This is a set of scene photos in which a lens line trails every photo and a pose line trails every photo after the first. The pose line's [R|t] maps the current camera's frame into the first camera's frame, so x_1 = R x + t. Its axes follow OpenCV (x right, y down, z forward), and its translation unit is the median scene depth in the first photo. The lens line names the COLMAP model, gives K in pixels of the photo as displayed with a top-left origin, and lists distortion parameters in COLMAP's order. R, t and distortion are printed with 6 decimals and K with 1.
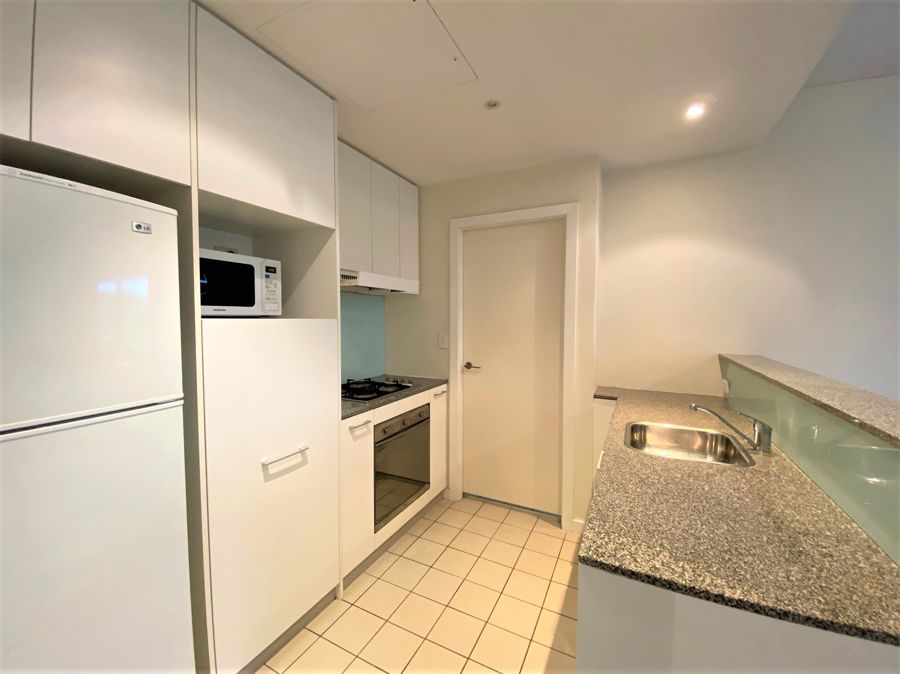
lens RADIAL K [[362.3, 0, 448.0], [0, 362.3, 331.0], [0, 0, 1]] dist [-0.000080, -0.013011]
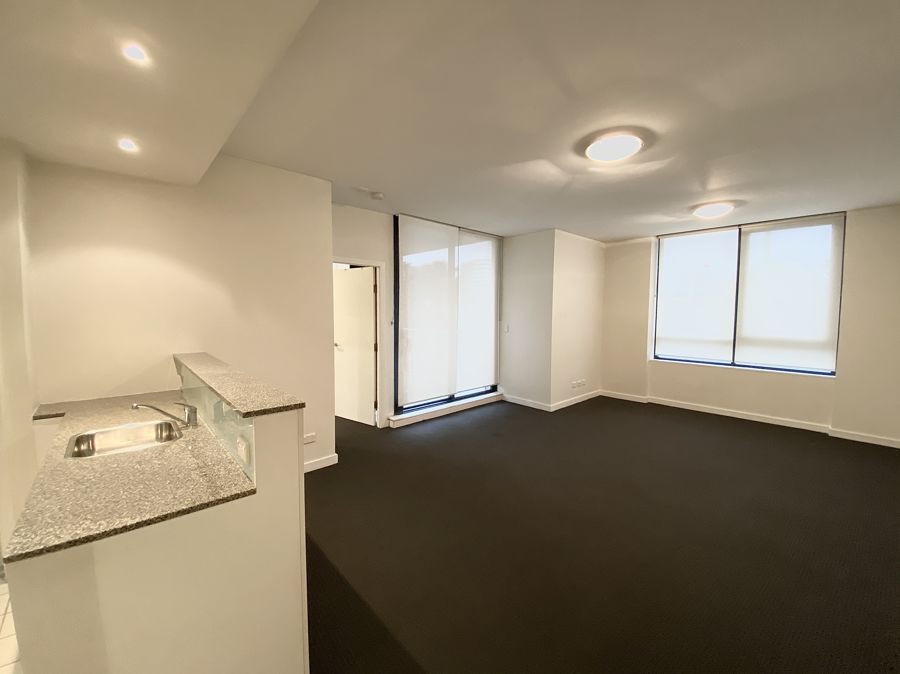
lens RADIAL K [[362.3, 0, 448.0], [0, 362.3, 331.0], [0, 0, 1]] dist [-0.000080, -0.013011]
pose [[0.338453, -0.058209, 0.939181, -0.086116], [0.032798, 0.998208, 0.050048, -0.073224], [-0.940411, 0.013864, 0.339756, -0.428256]]
